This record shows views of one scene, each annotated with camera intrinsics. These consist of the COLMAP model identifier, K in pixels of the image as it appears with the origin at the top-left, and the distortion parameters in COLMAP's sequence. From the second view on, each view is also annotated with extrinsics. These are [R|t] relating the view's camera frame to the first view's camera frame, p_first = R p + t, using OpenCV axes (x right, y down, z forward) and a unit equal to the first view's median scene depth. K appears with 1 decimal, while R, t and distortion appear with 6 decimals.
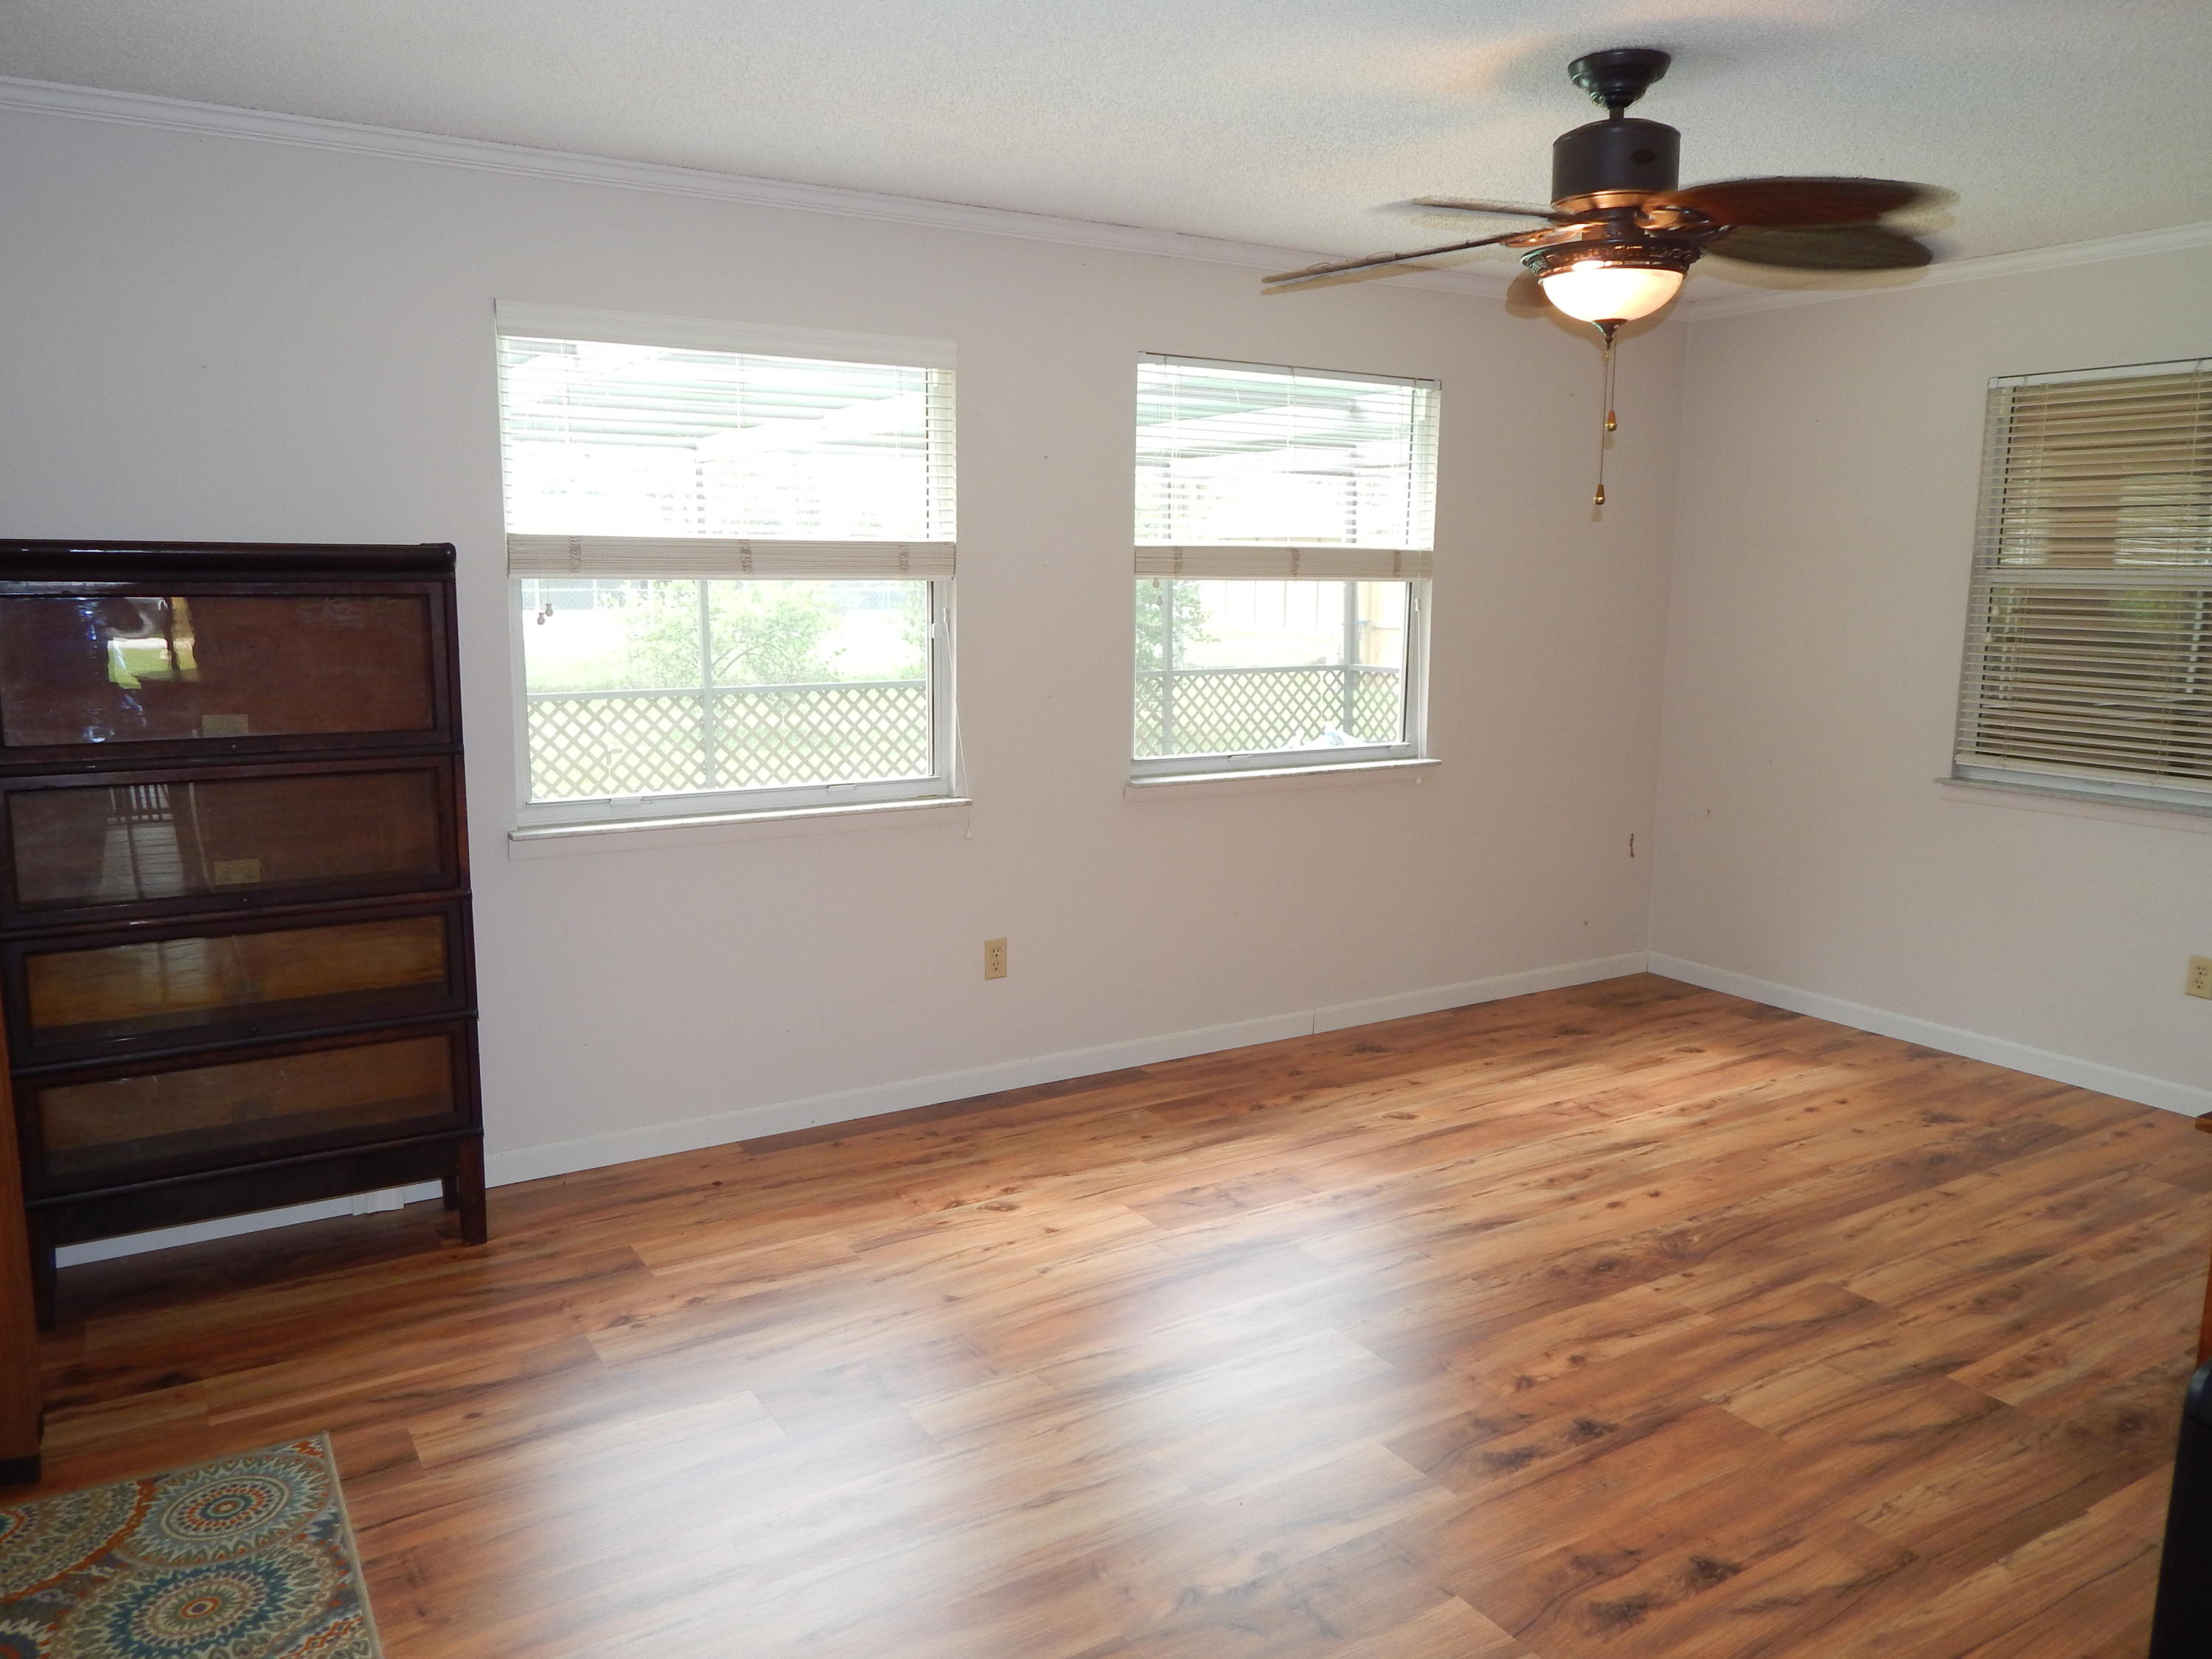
lens RADIAL K [[1619.3, 0, 1112.9], [0, 1619.3, 814.2], [0, 0, 1]] dist [-0.002175, -0.002243]
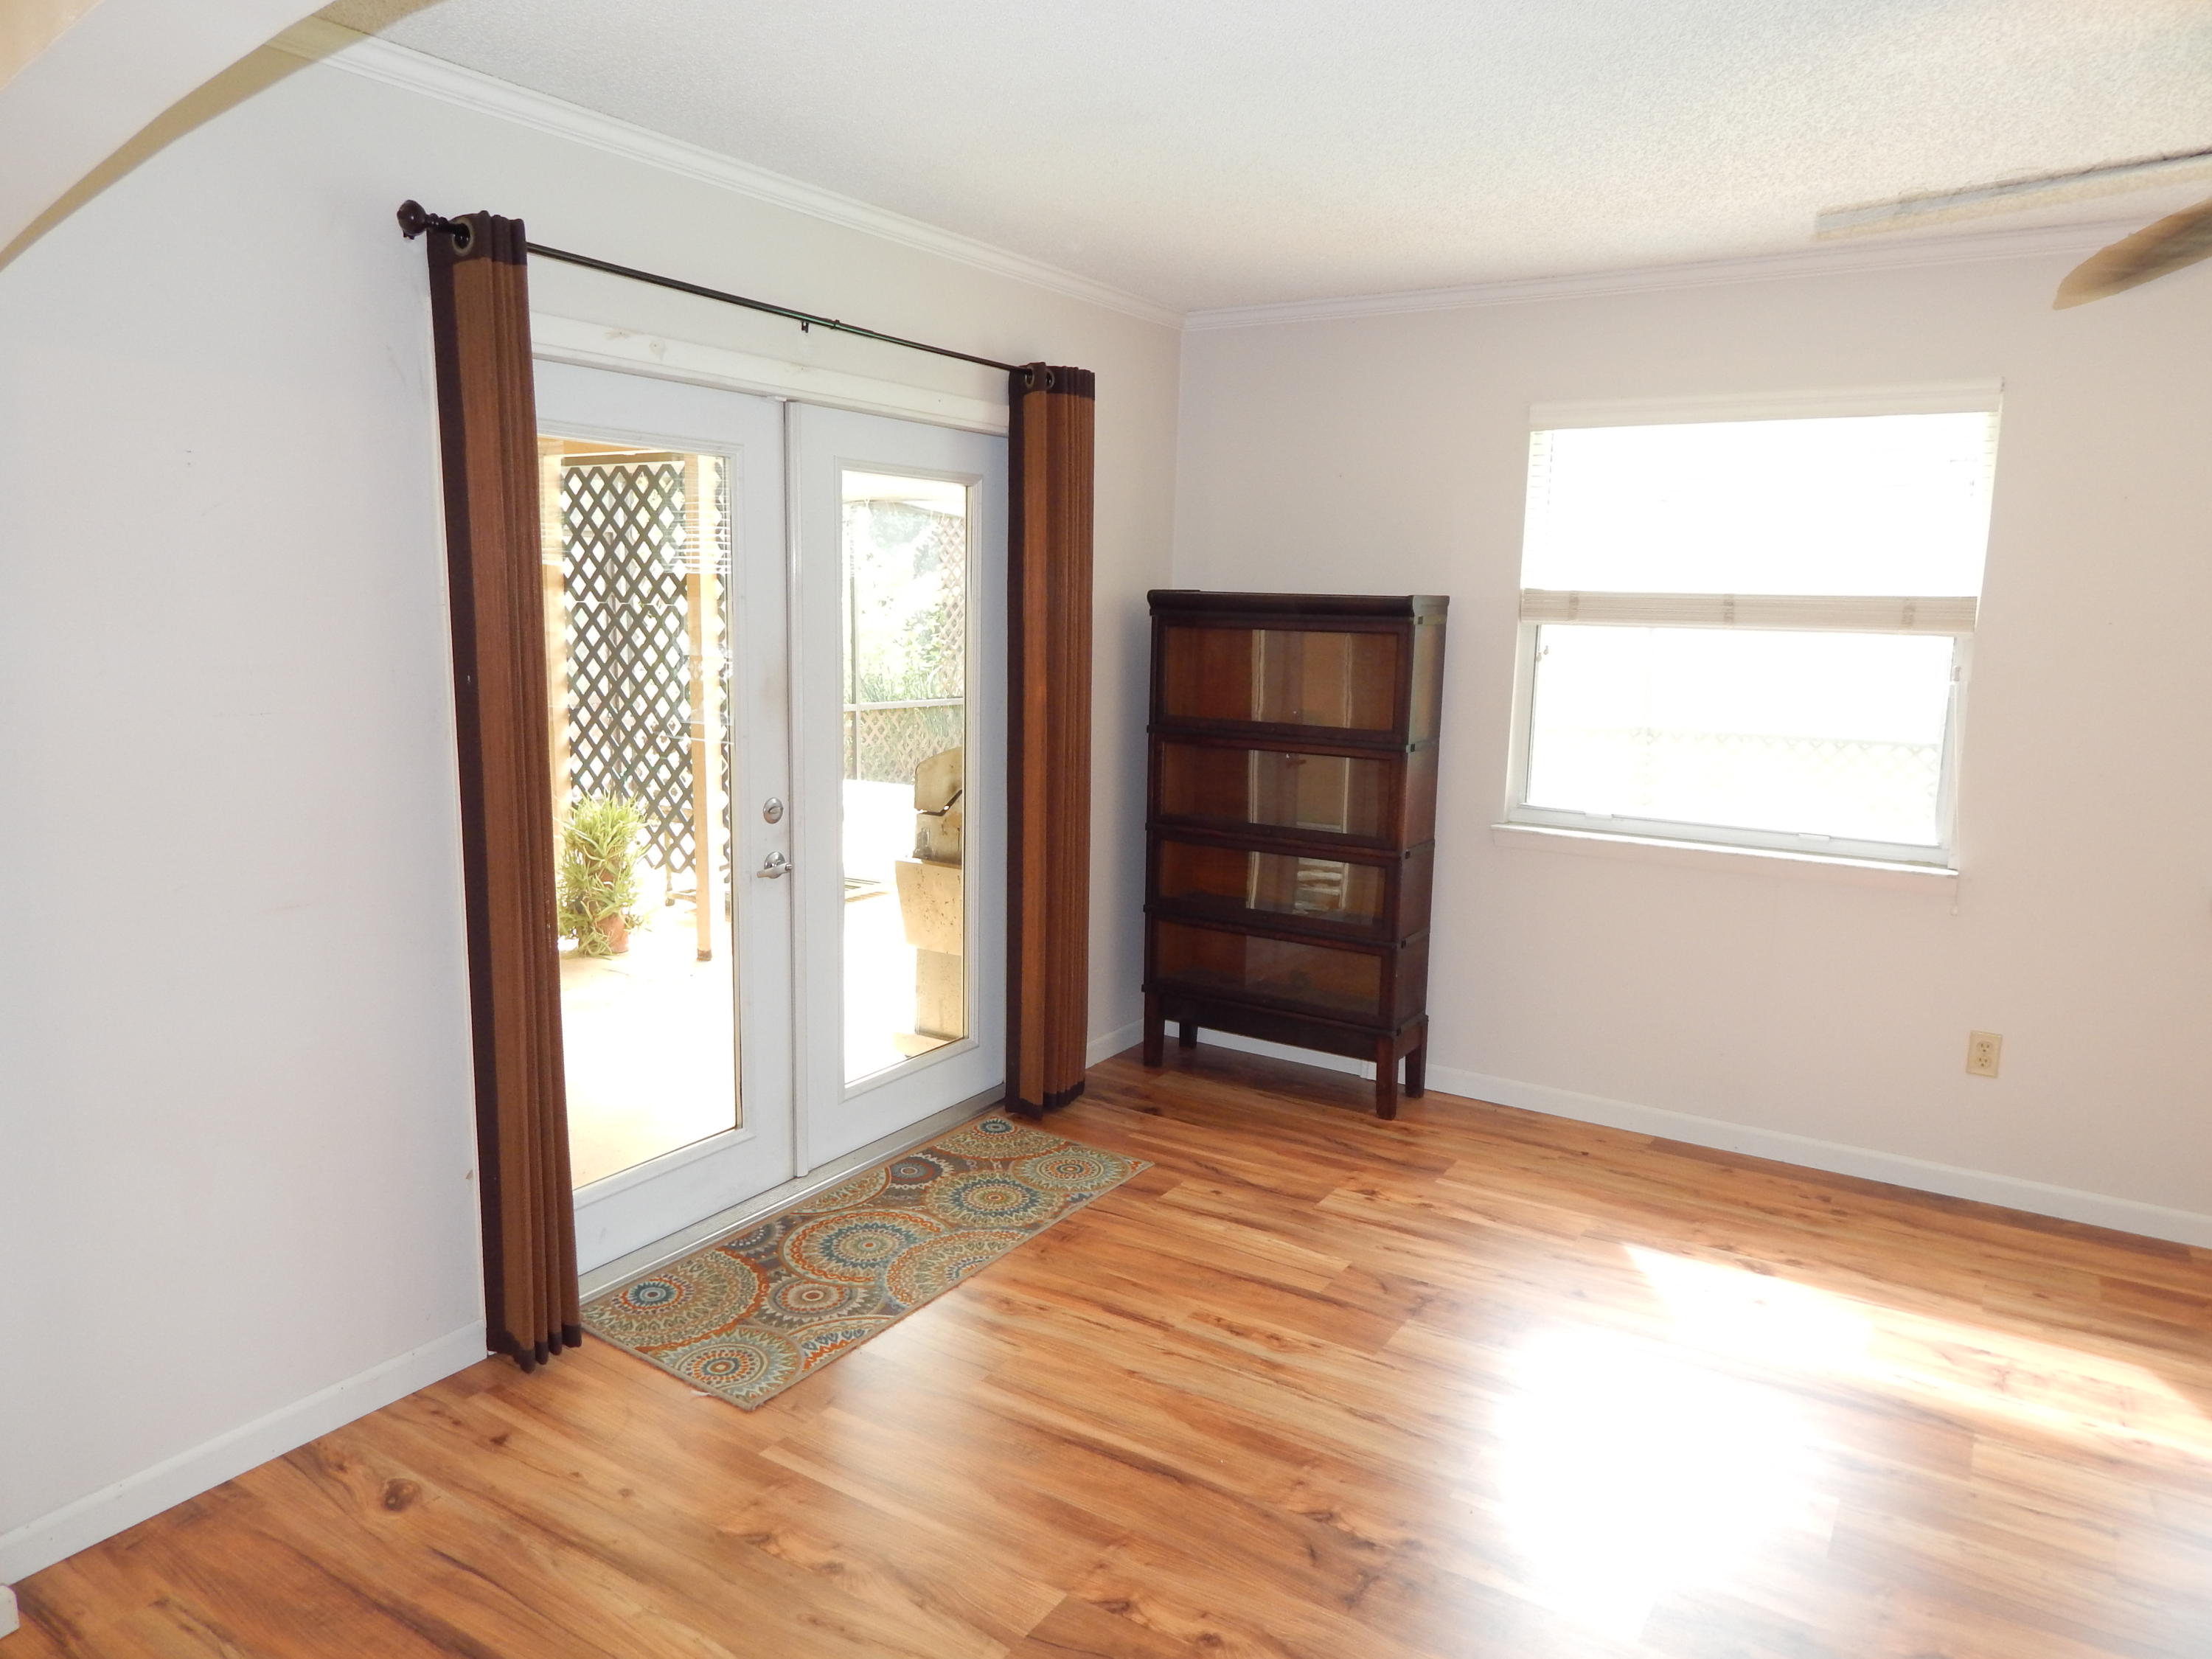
lens RADIAL K [[1460.8, 0, 1117.1], [0, 1460.8, 818.1], [0, 0, 1]] dist [-0.003974, -0.002234]
pose [[0.419674, 0.134228, -0.897695, 0.536202], [-0.154470, 0.985140, 0.075089, -0.033555], [0.894434, 0.107154, 0.434172, 0.242059]]
